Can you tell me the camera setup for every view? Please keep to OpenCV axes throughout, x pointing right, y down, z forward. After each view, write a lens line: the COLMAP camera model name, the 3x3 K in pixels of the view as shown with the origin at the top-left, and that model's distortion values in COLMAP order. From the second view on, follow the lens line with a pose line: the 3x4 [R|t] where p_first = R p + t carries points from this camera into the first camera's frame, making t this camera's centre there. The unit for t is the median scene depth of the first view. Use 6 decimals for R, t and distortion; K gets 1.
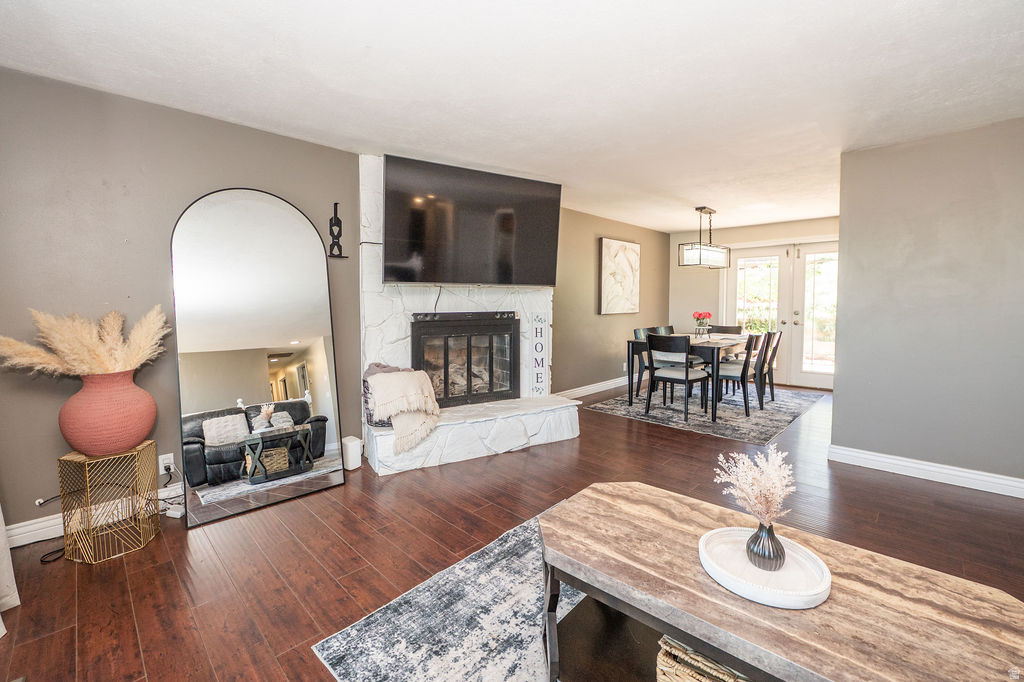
lens RADIAL K [[427.9, 0, 511.5], [0, 427.9, 322.7], [0, 0, 1]] dist [-0.023166, -0.000473]
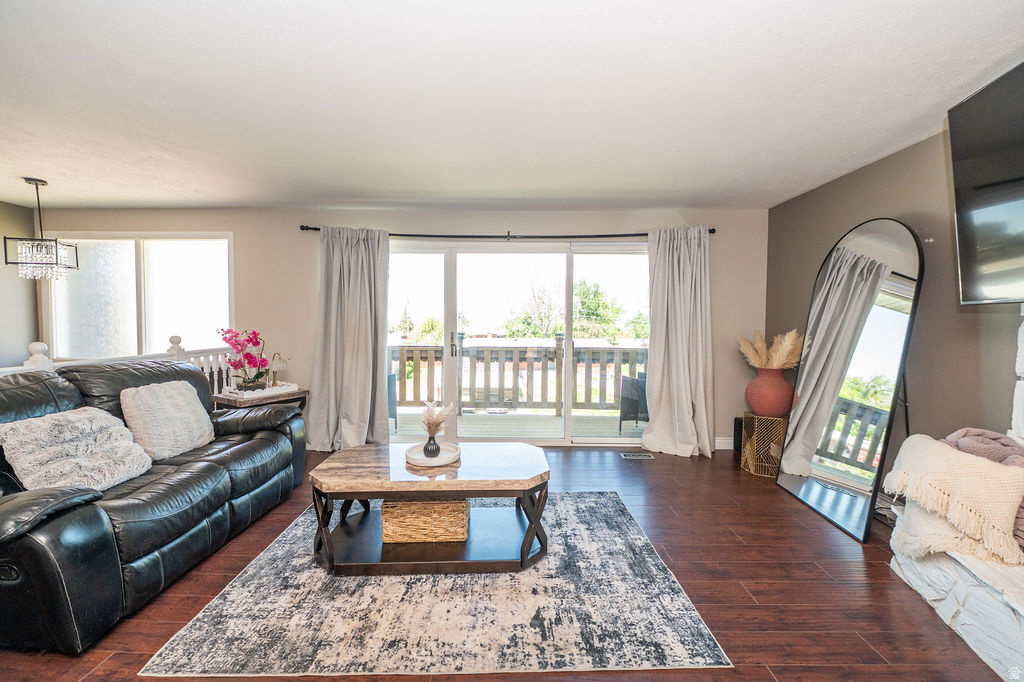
lens RADIAL K [[408.7, 0, 512.0], [0, 408.7, 341.0], [0, 0, 1]] dist [-0.011179, 0.000217]
pose [[-0.725712, 0.036245, -0.687043, 0.476584], [-0.035188, 0.995349, 0.089679, -0.053650], [0.687098, 0.089257, -0.721061, 0.758670]]
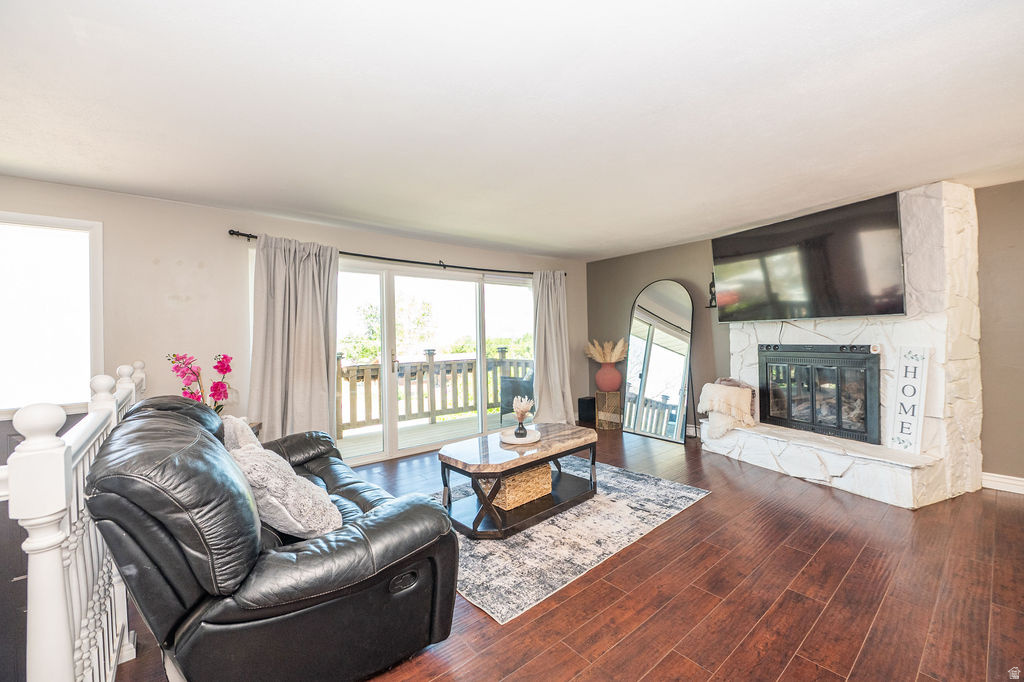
lens RADIAL K [[409.6, 0, 514.9], [0, 409.6, 339.4], [0, 0, 1]] dist [-0.009843, 0.000288]
pose [[-0.107314, 0.012561, -0.994146, 0.920494], [-0.026717, 0.999523, 0.015513, -0.030873], [0.993866, 0.028226, -0.106927, 0.349769]]
